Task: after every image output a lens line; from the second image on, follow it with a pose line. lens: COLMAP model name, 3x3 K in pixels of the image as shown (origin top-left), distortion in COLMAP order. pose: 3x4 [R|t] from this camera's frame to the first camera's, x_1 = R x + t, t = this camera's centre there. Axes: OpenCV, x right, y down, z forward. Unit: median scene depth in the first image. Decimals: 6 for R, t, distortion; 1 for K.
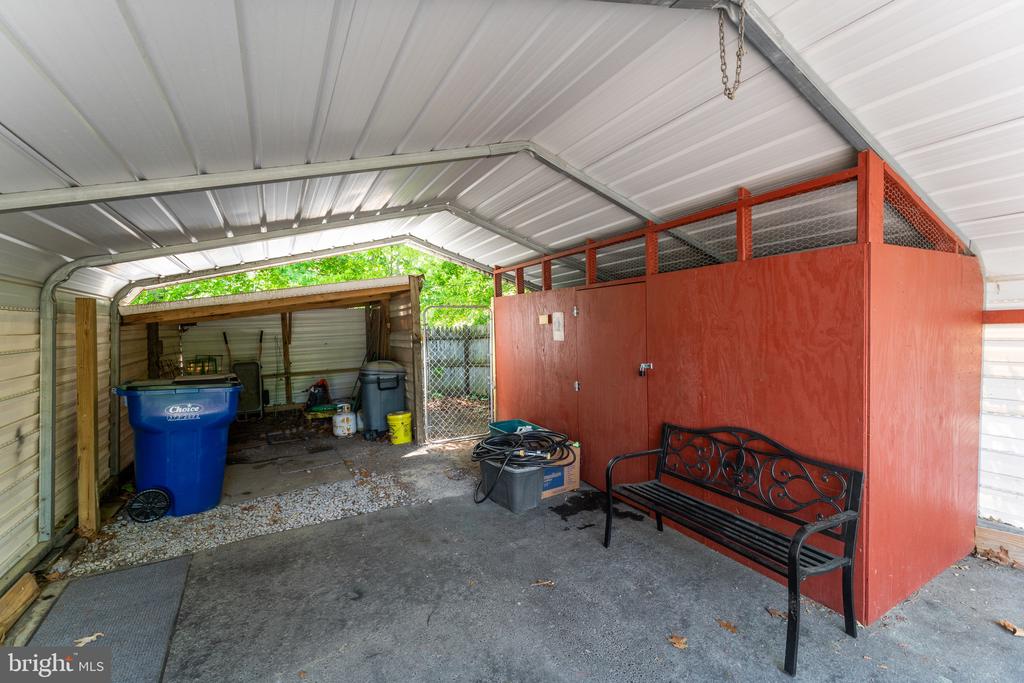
lens RADIAL K [[443.0, 0, 512.3], [0, 443.0, 335.1], [0, 0, 1]] dist [0.001548, 0.000033]
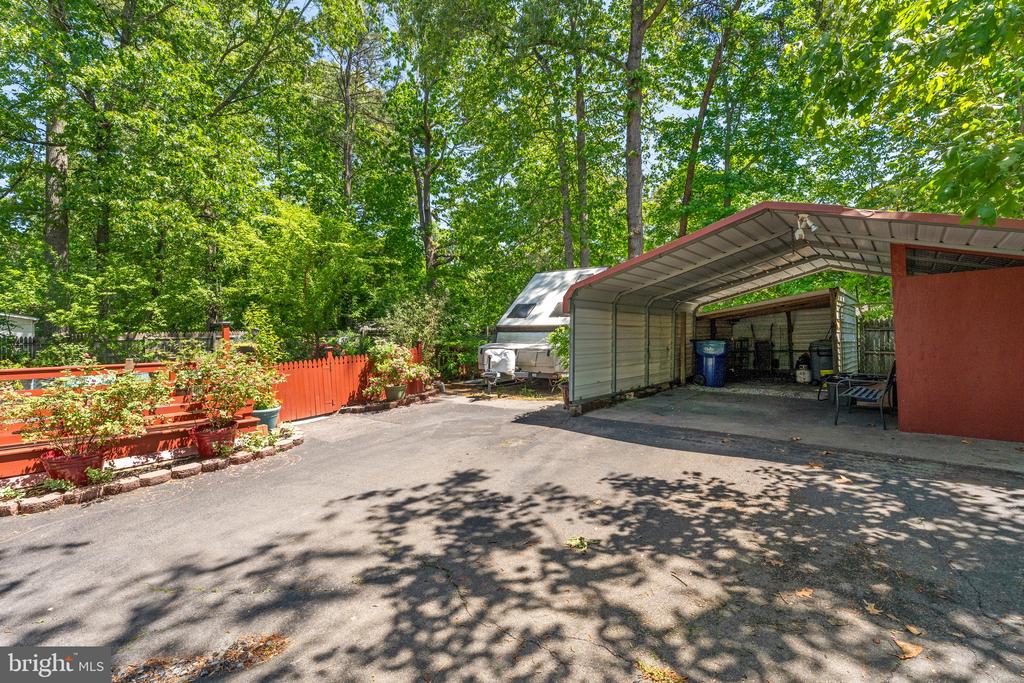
lens RADIAL K [[446.1, 0, 512.6], [0, 446.1, 339.0], [0, 0, 1]] dist [-0.000048, -0.000005]
pose [[0.359090, 0.008987, -0.933260, 0.745607], [-0.005534, 0.999957, 0.007499, 0.045285], [0.933287, 0.002472, 0.359124, -0.604984]]
